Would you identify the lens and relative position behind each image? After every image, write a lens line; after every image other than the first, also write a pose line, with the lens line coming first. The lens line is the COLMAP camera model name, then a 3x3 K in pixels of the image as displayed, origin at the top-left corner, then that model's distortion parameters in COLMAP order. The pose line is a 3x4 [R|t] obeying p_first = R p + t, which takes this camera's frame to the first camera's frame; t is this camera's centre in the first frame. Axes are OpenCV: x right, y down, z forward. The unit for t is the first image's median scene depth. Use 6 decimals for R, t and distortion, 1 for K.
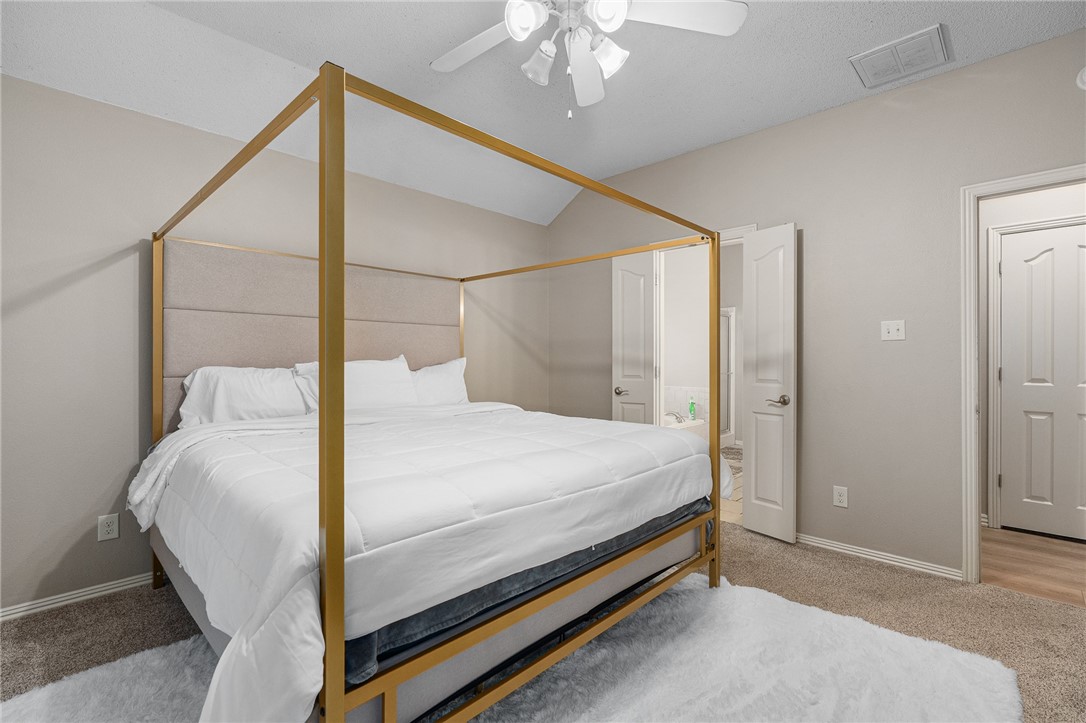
lens RADIAL K [[485.0, 0, 549.5], [0, 485.0, 357.3], [0, 0, 1]] dist [-0.001458, 0.000157]
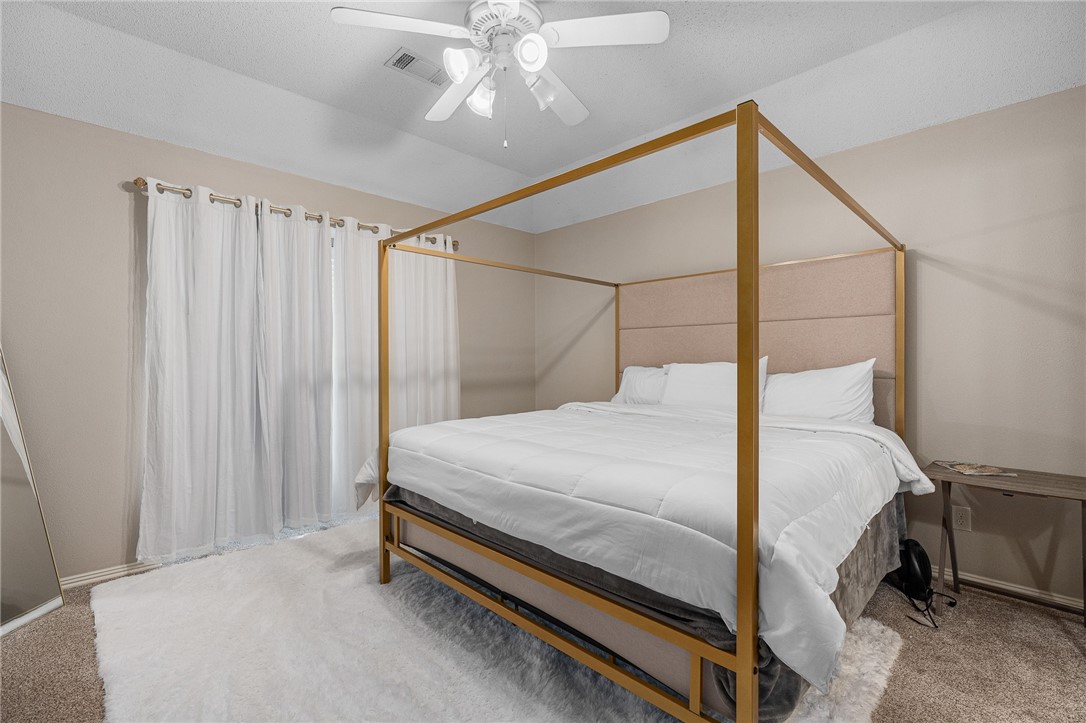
lens RADIAL K [[485.0, 0, 548.8], [0, 485.0, 364.6], [0, 0, 1]] dist [-0.001458, 0.000157]
pose [[-0.031357, 0.002364, -0.999505, 1.122405], [0.006142, 0.999979, 0.002173, 0.011563], [0.999489, -0.006071, -0.031371, 1.094029]]
